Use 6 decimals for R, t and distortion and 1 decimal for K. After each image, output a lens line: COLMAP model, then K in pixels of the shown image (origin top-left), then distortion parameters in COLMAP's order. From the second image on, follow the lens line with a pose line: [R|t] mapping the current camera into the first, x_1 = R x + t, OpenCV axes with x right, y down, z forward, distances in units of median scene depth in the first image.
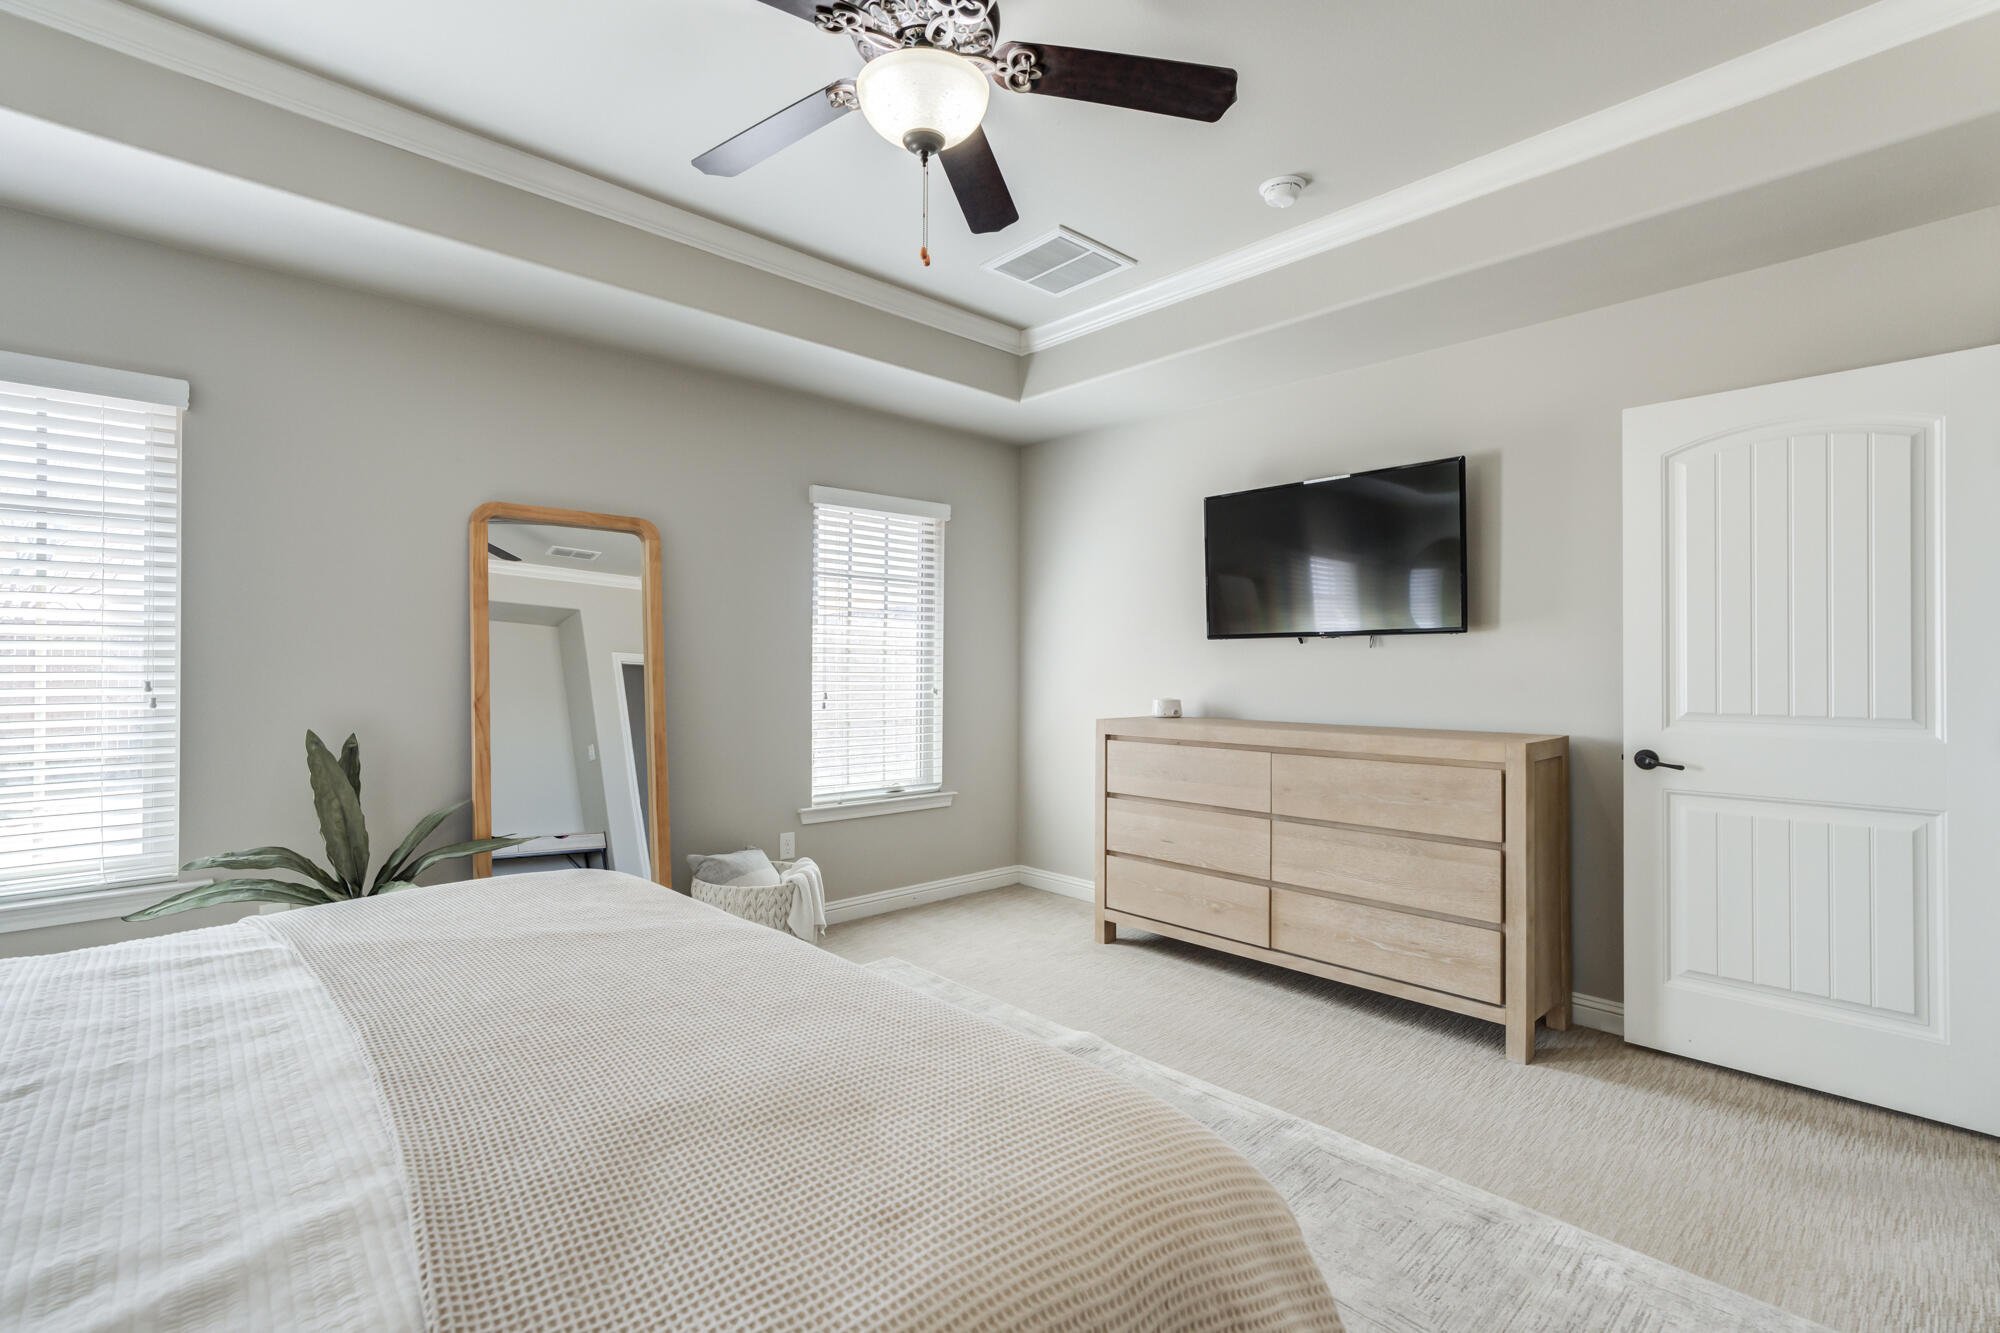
lens RADIAL K [[904.8, 0, 983.3], [0, 904.8, 662.9], [0, 0, 1]] dist [0.001976, 0.001333]
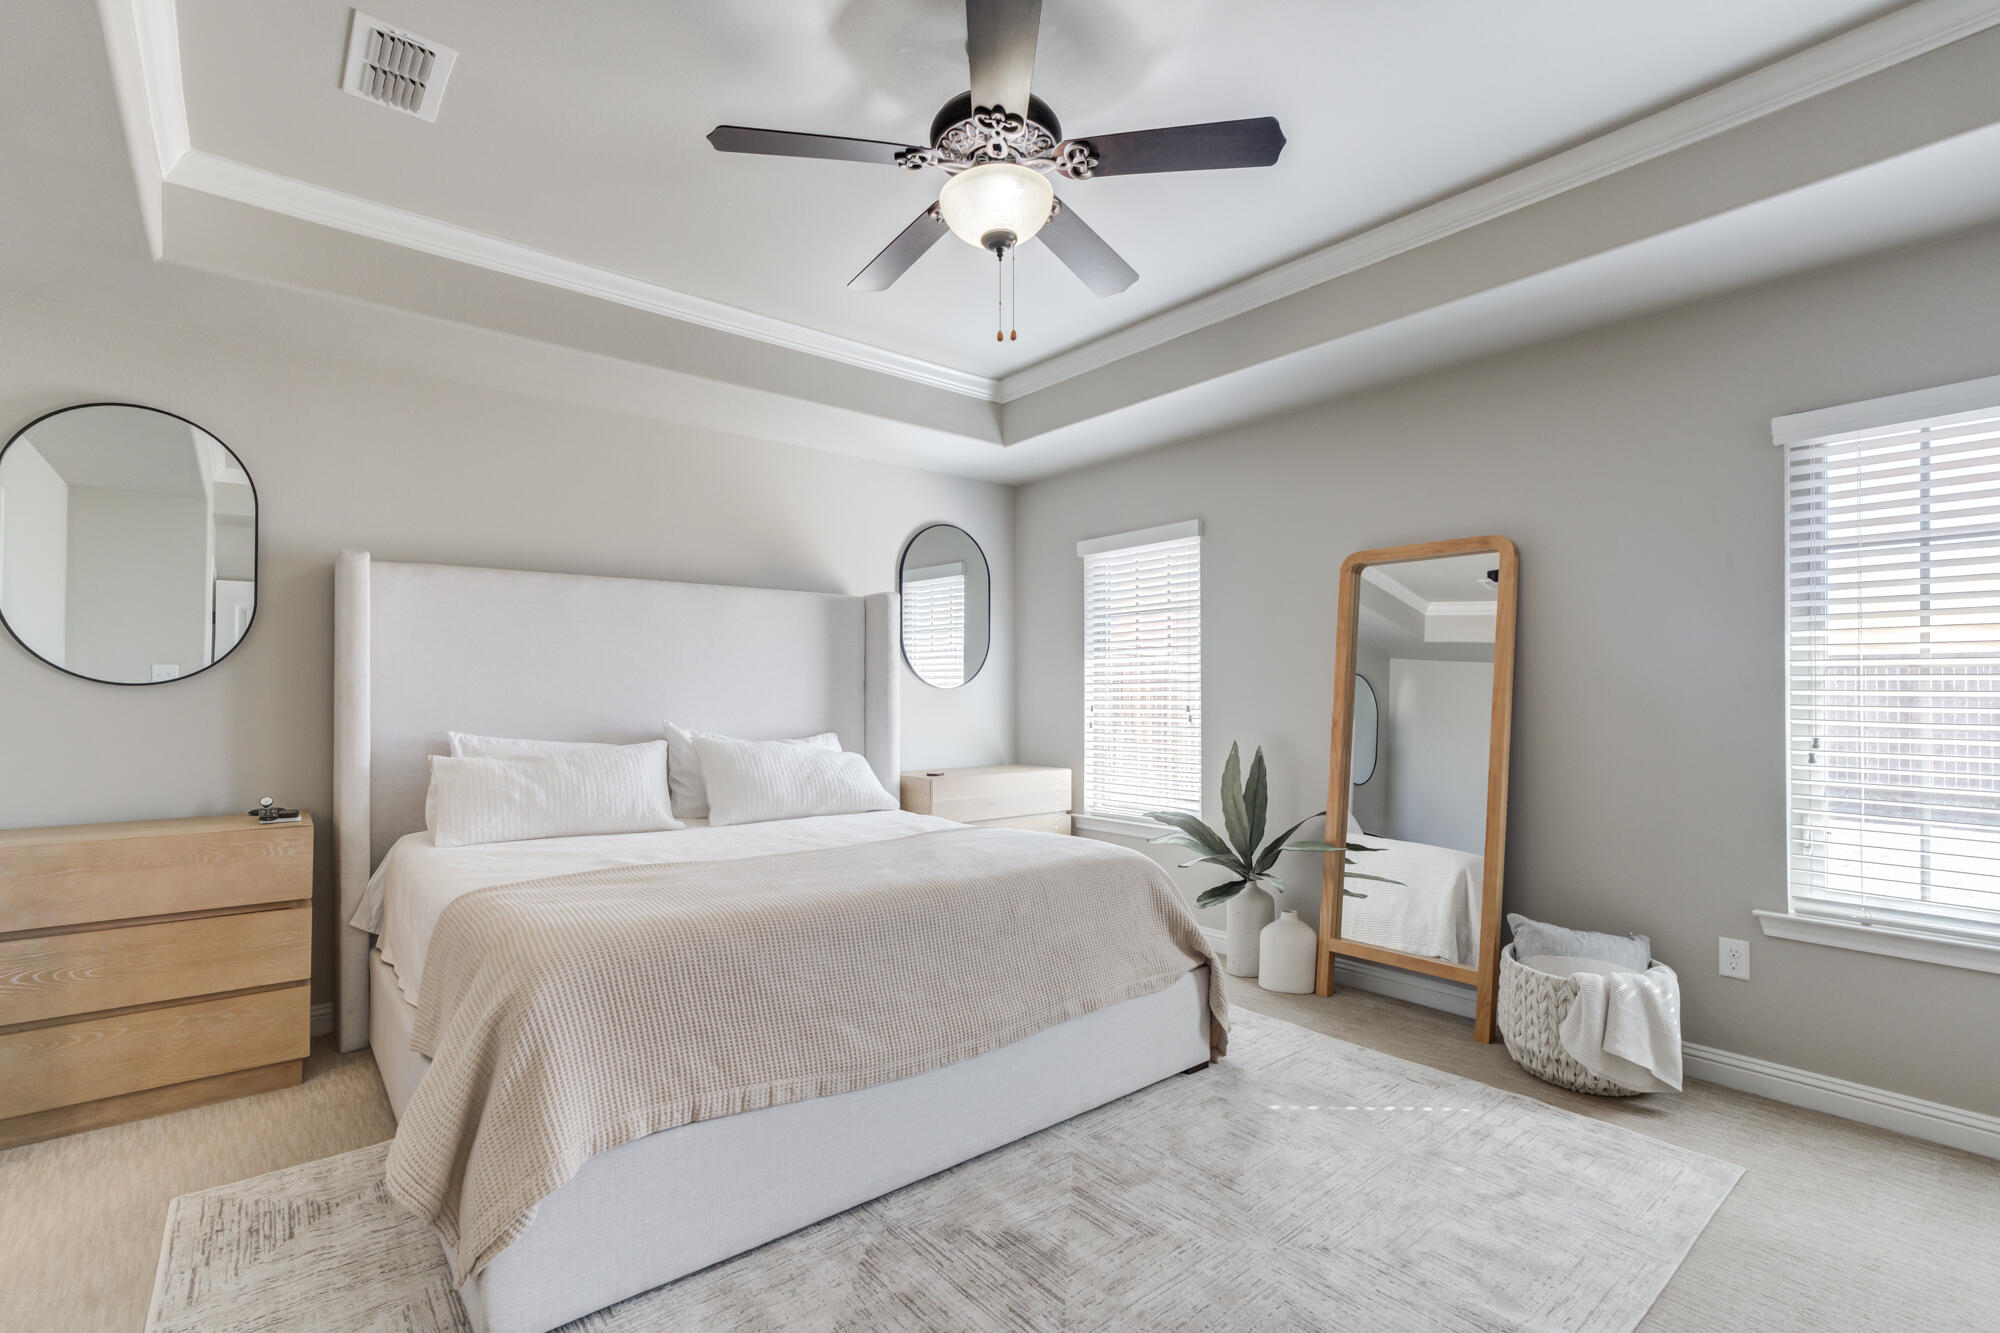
lens RADIAL K [[904.8, 0, 984.4], [0, 904.8, 685.4], [0, 0, 1]] dist [0.001976, 0.001333]
pose [[-0.042848, -0.014597, -0.998975, 0.534288], [0.003164, 0.999886, -0.014746, 0.004353], [0.999077, -0.003793, -0.042797, 0.502657]]
